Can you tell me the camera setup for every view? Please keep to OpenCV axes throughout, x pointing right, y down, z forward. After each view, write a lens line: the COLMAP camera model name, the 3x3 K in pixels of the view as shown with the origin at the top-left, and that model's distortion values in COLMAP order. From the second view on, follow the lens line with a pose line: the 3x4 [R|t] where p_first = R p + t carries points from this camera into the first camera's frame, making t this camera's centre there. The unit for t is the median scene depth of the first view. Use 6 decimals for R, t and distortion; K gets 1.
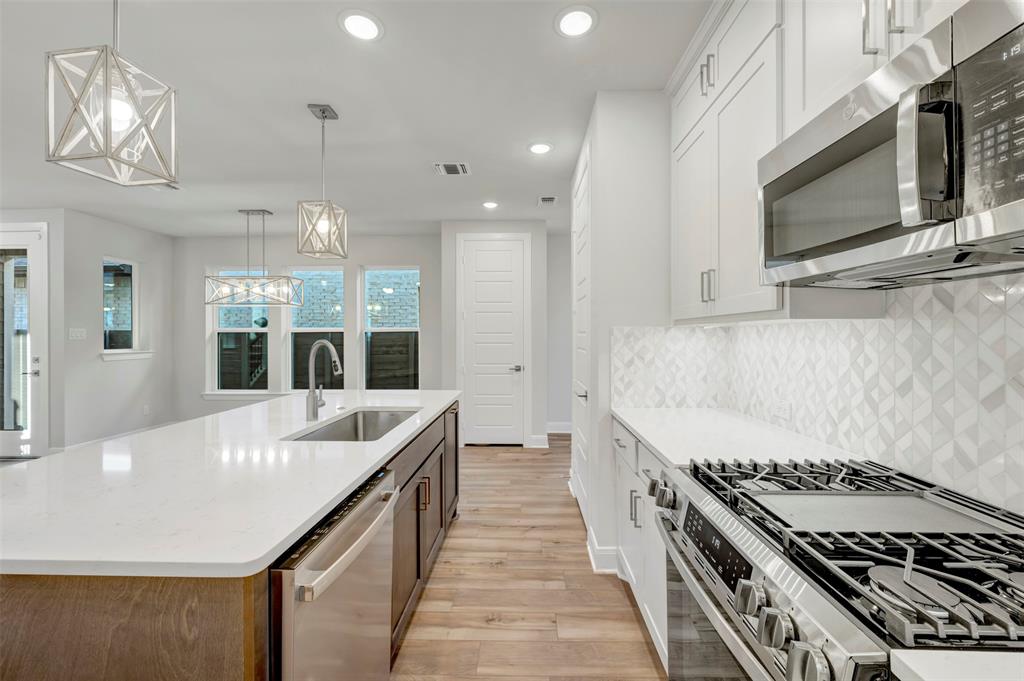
lens RADIAL K [[407.6, 0, 515.0], [0, 407.6, 331.9], [0, 0, 1]] dist [0.006096, 0.000116]
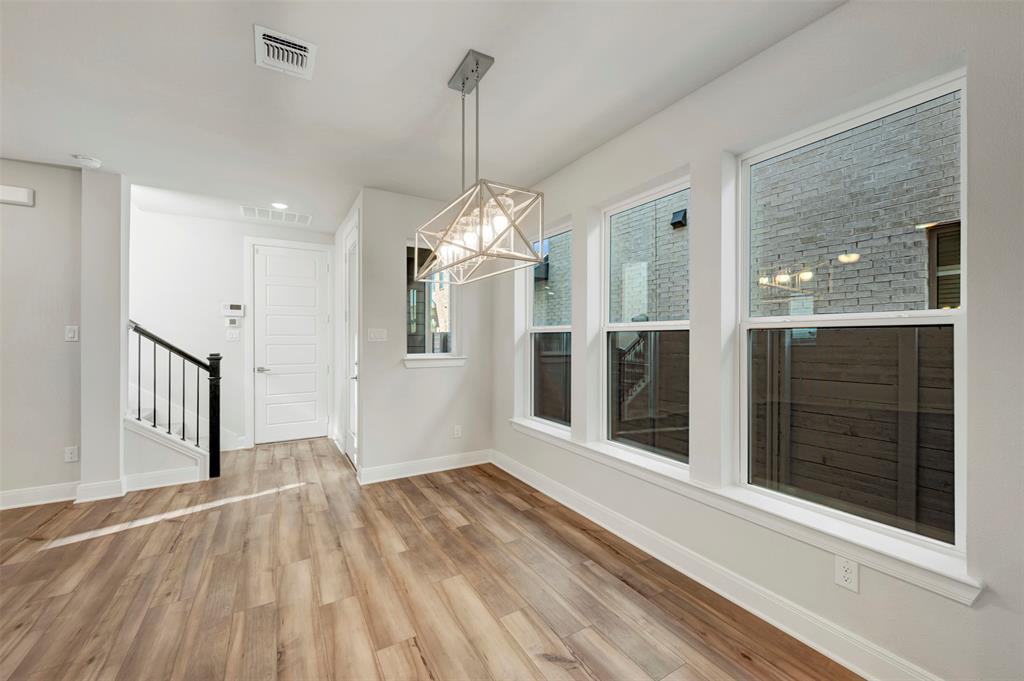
lens RADIAL K [[407.6, 0, 515.0], [0, 407.6, 331.9], [0, 0, 1]] dist [0.006096, 0.000116]
pose [[0.533925, -0.009612, -0.845477, -0.191183], [0.003188, 0.999951, -0.009355, 0.007133], [0.845526, 0.002300, 0.533930, 0.734299]]
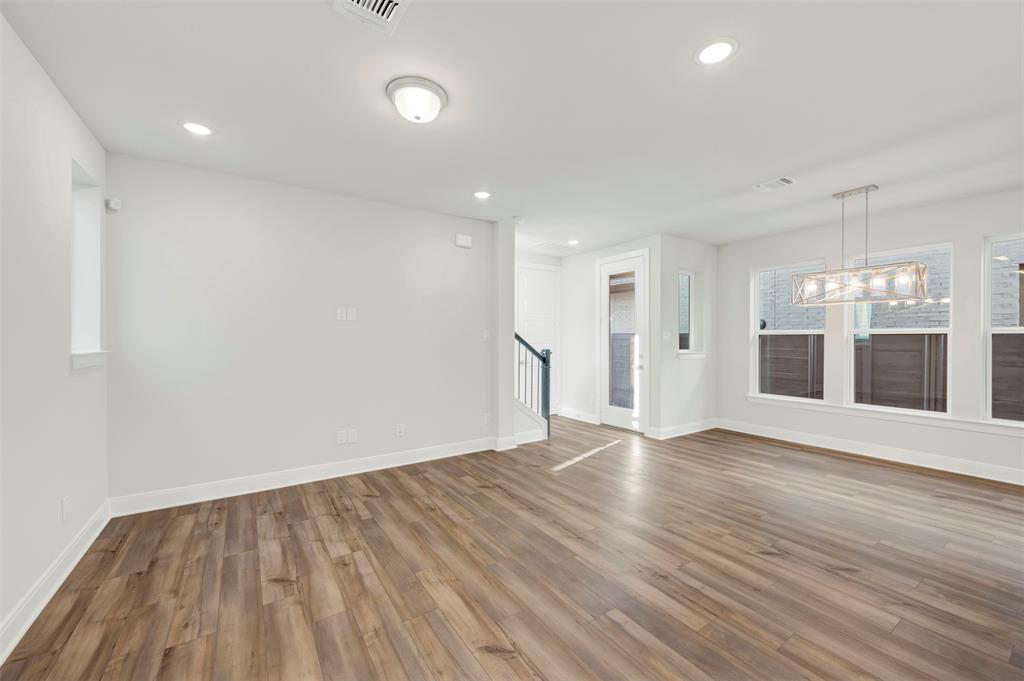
lens RADIAL K [[405.2, 0, 512.0], [0, 405.2, 340.5], [0, 0, 1]] dist [0.003899, 0.000184]
pose [[0.583416, 0.007252, -0.812141, -0.335951], [0.003862, 0.999924, 0.011704, 0.001179], [0.812164, -0.009965, 0.583344, -0.061517]]
